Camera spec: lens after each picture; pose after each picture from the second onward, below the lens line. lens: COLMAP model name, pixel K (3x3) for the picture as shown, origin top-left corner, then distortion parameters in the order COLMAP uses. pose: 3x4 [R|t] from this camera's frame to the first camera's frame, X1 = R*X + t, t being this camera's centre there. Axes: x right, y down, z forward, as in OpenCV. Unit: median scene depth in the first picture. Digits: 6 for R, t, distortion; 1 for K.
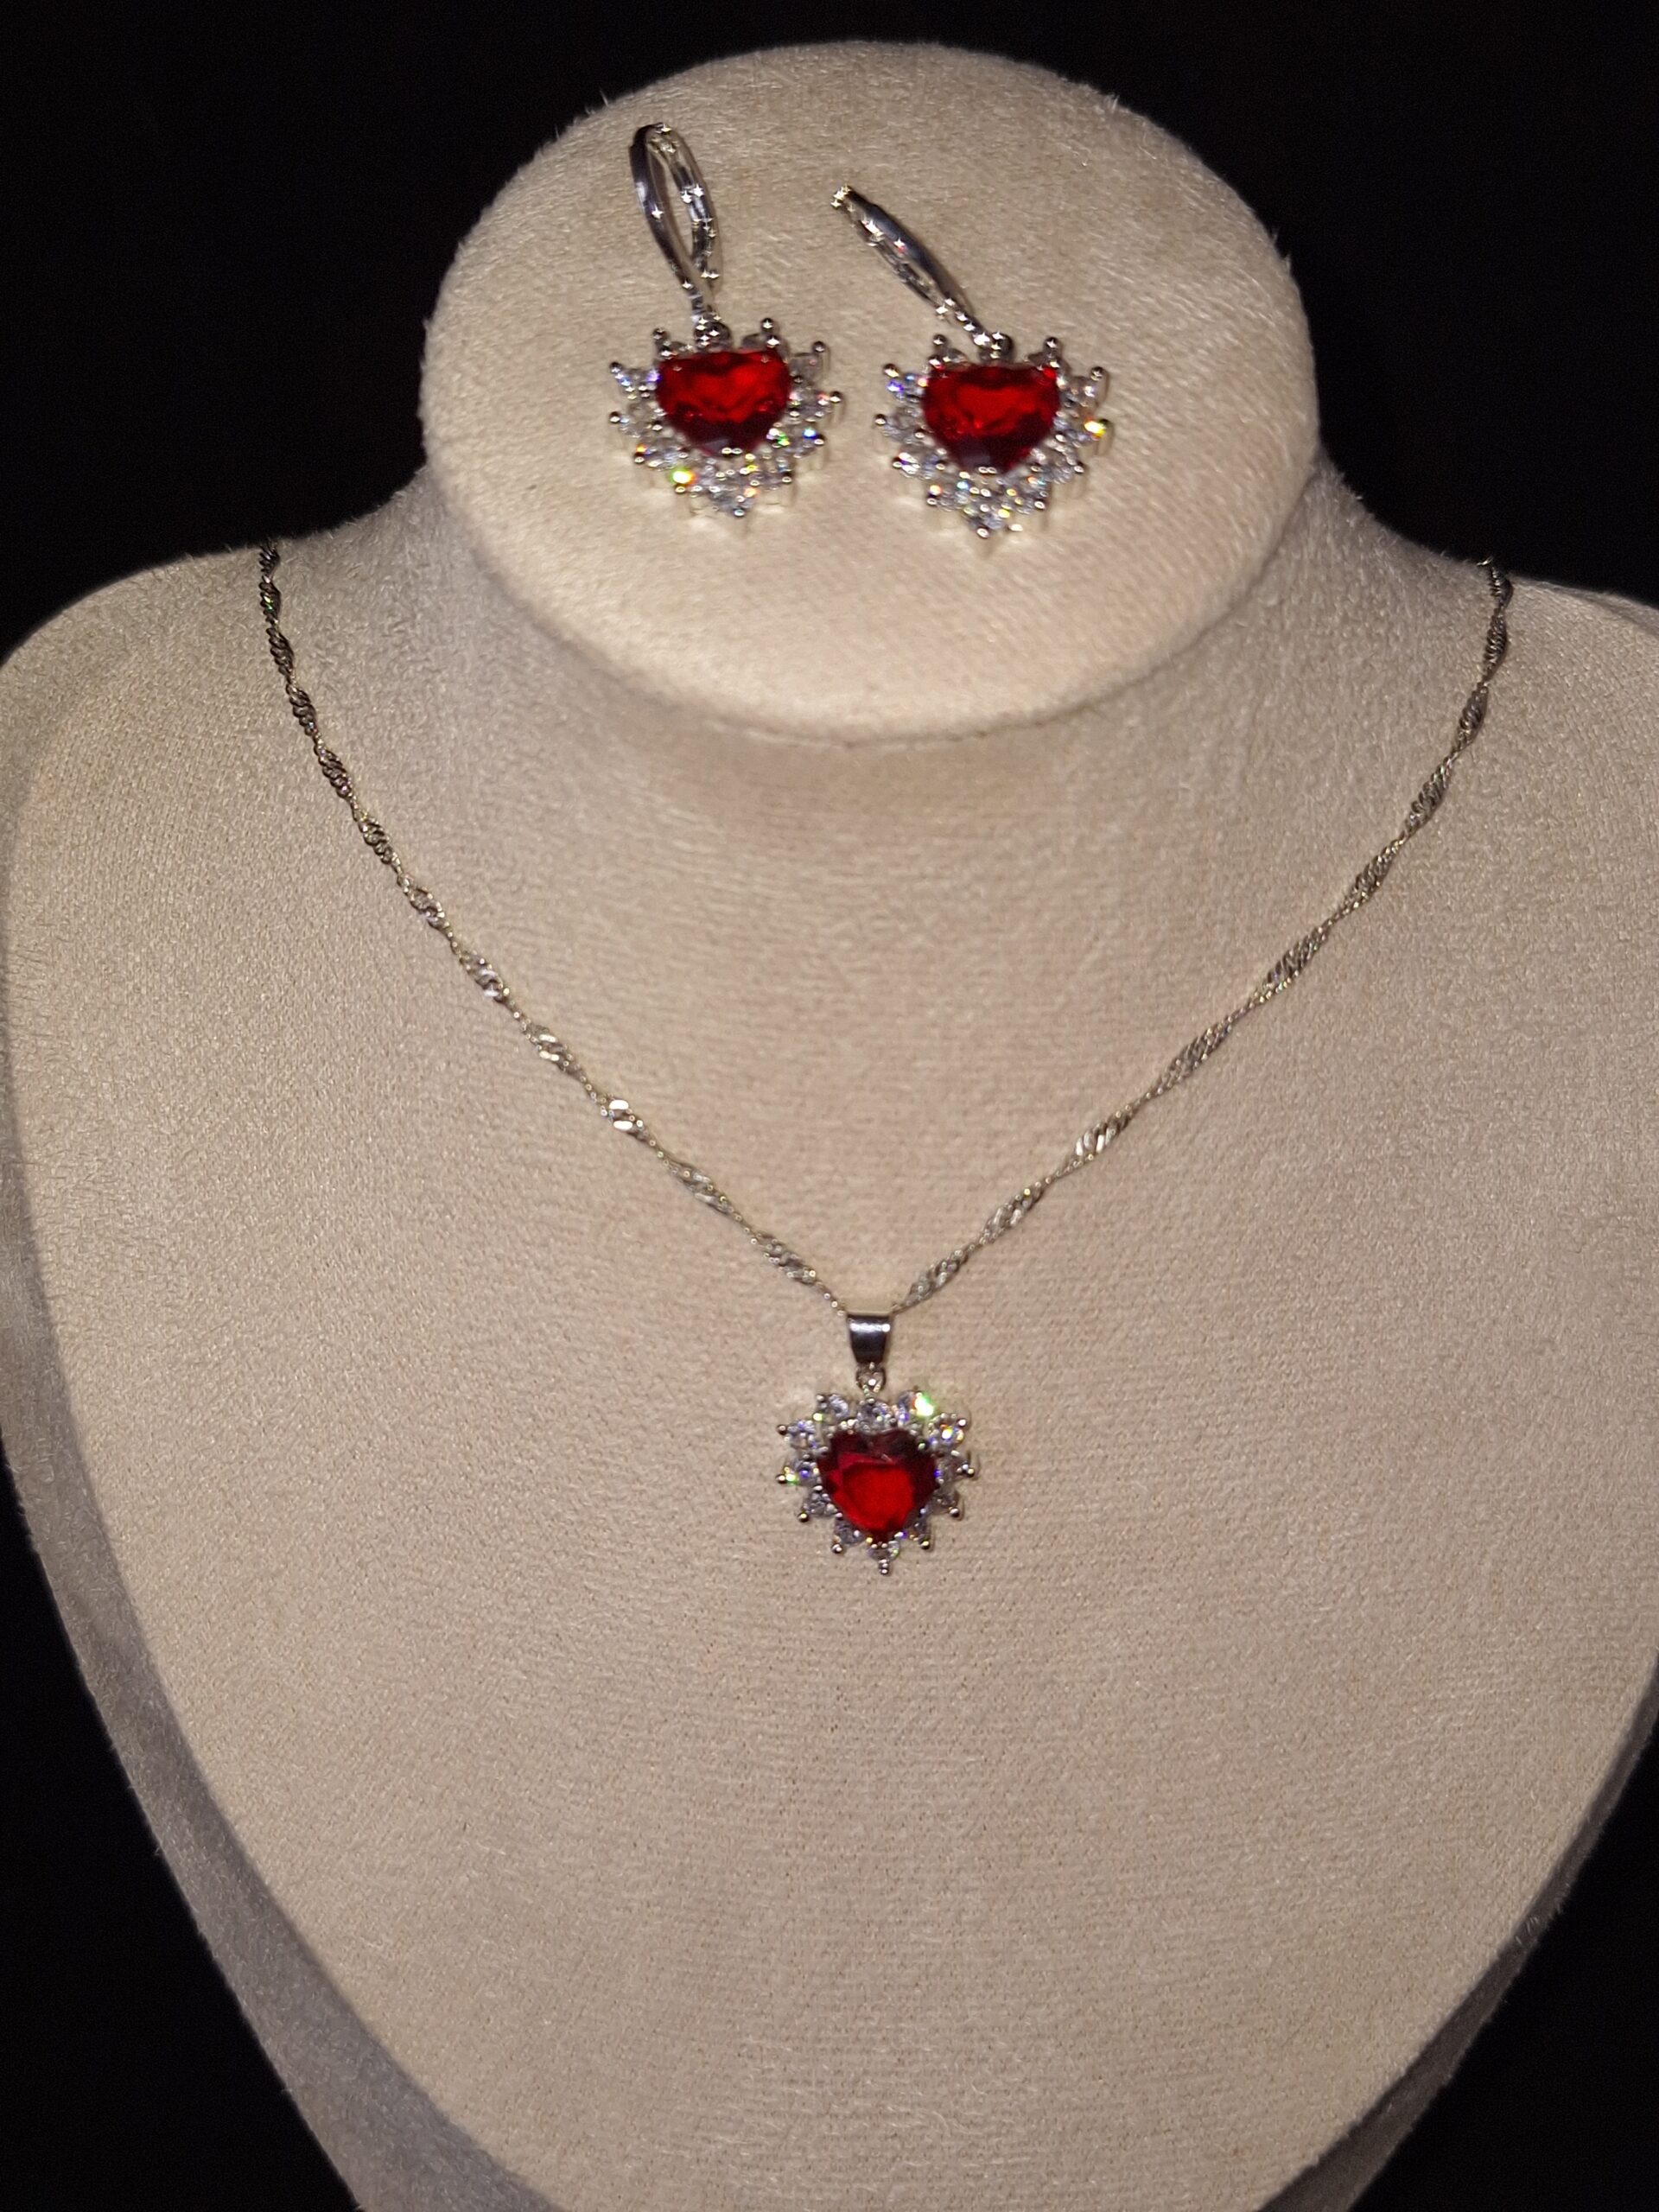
lens RADIAL K [[1487.7, 0, 833.8], [0, 1487.7, 1112.6], [0, 0, 1]] dist [0.030207, -0.047530]
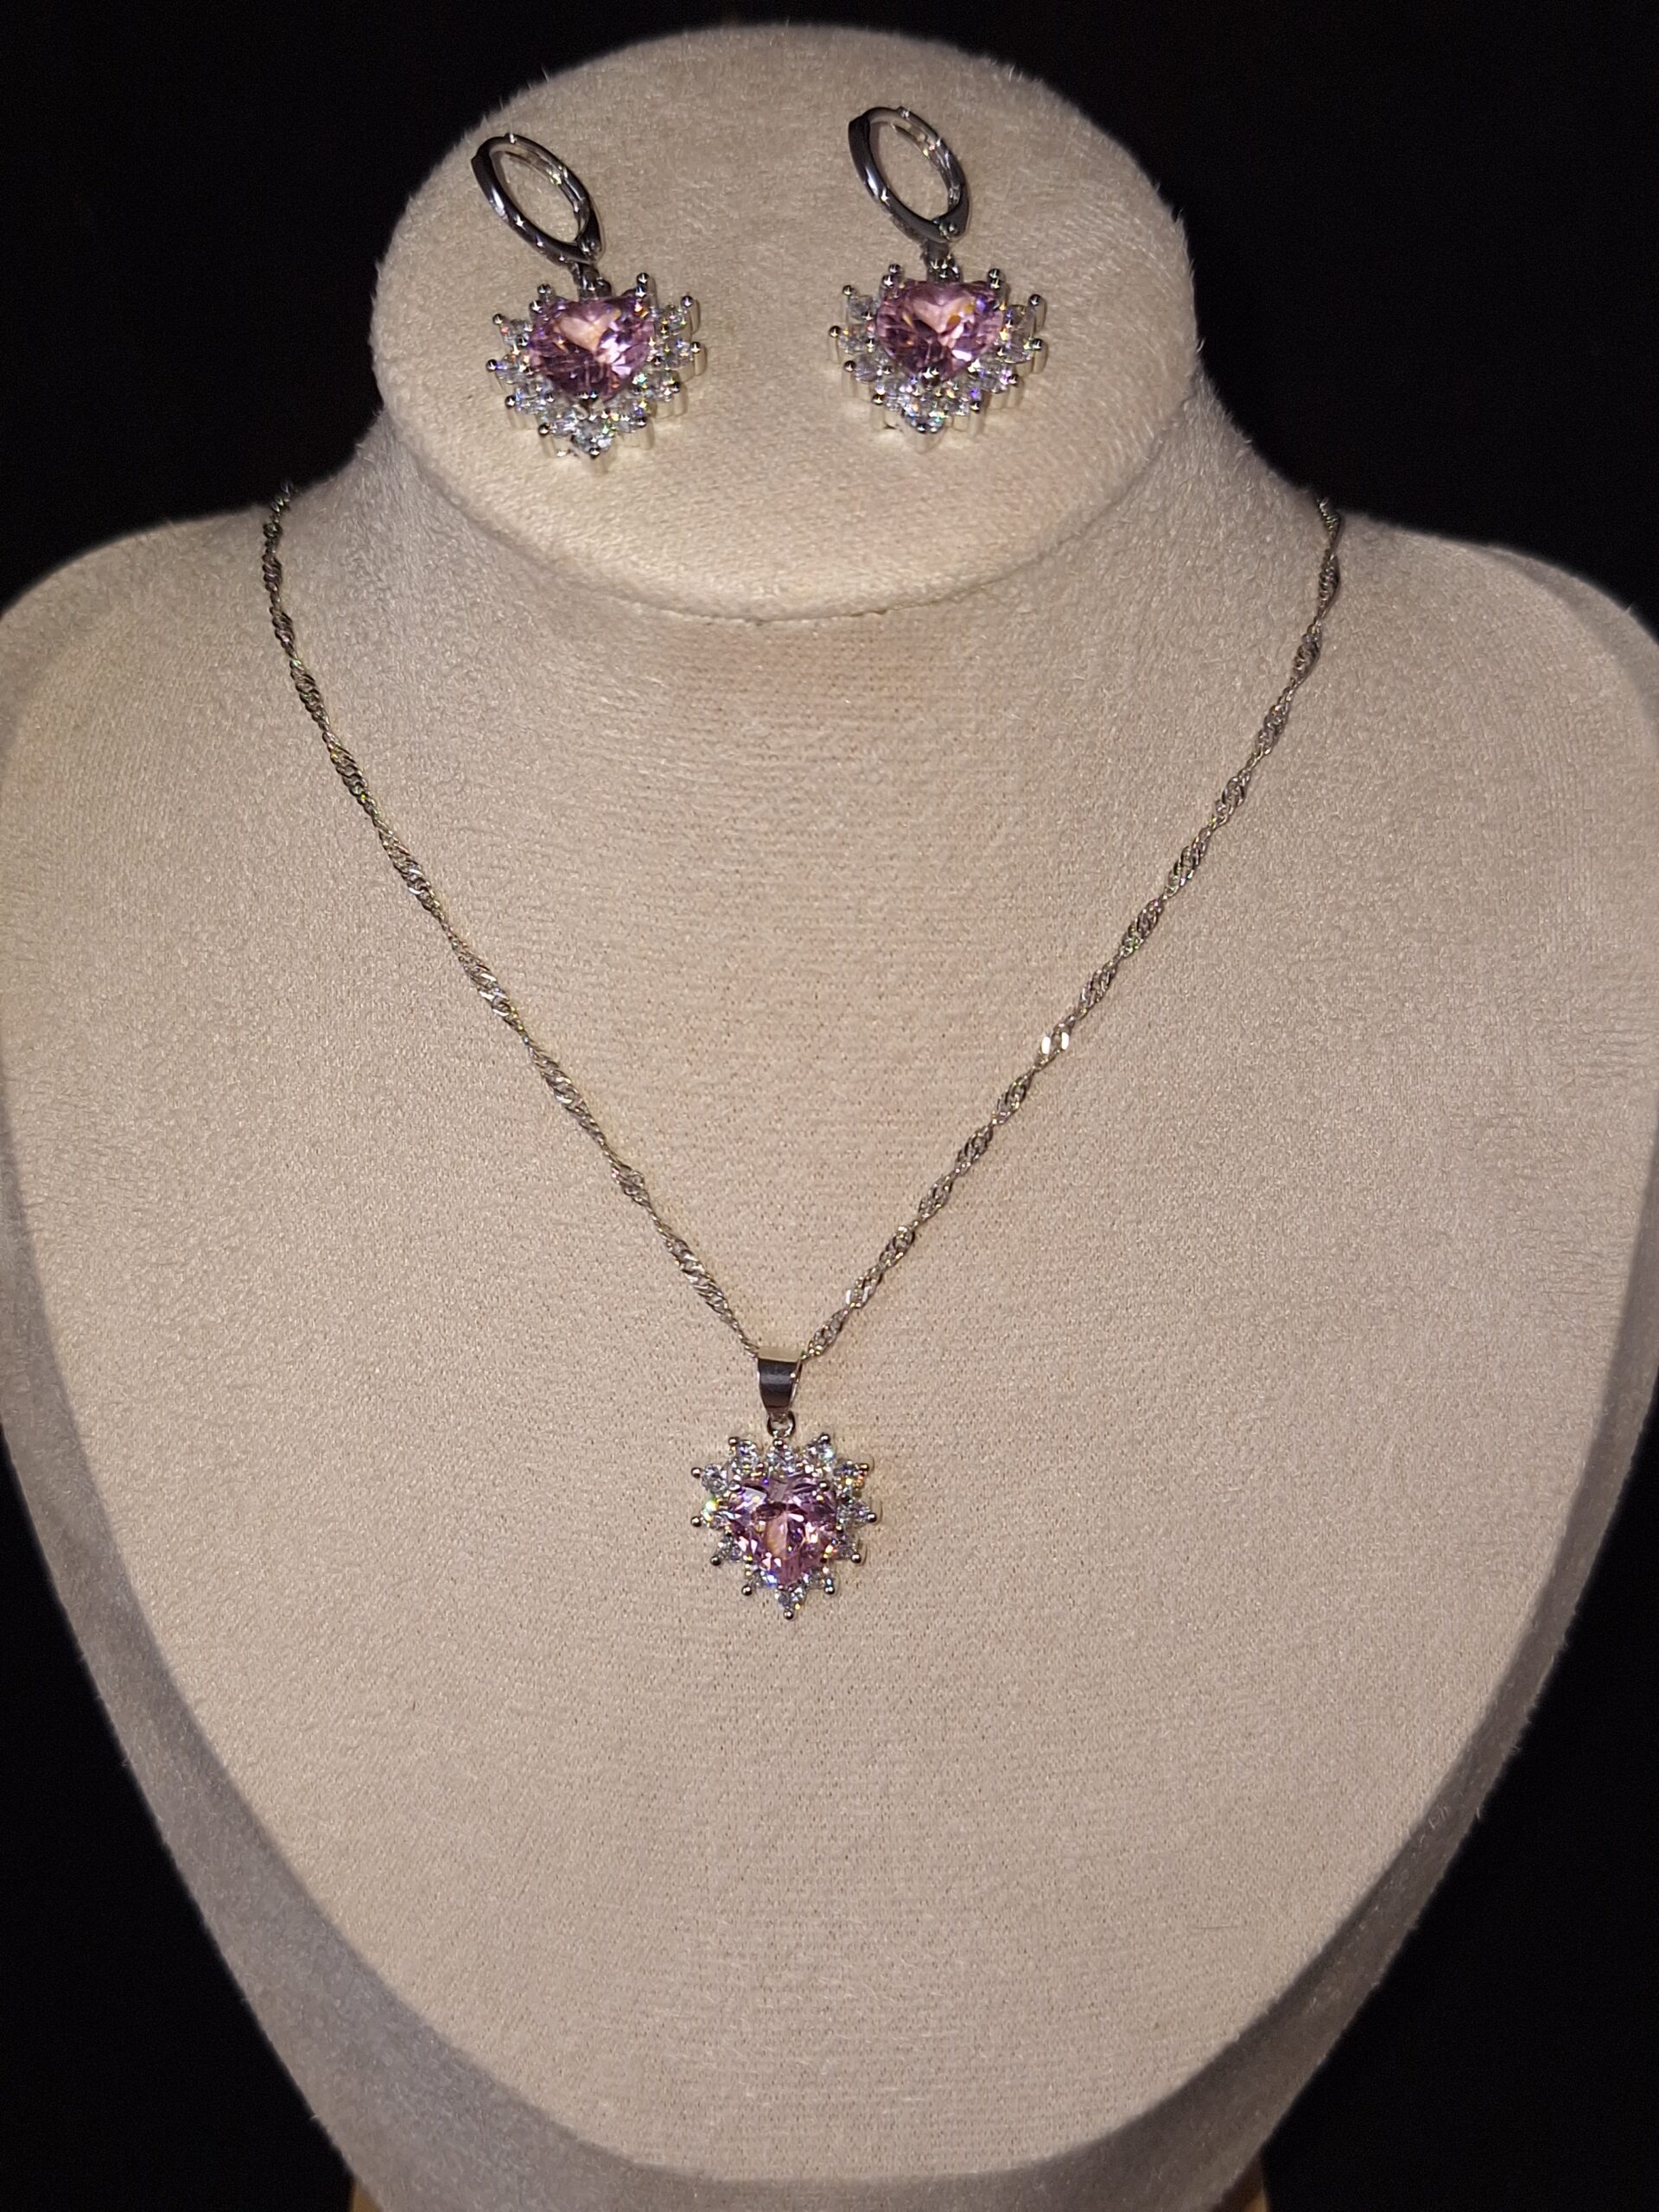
lens RADIAL K [[1466.9, 0, 830.8], [0, 1466.9, 1188.7], [0, 0, 1]] dist [0.026047, -0.042329]
pose [[0.999977, -0.003336, -0.005900, 0.053817], [0.003118, 0.999322, -0.036682, 0.161852], [0.006019, 0.036663, 0.999310, -0.040889]]
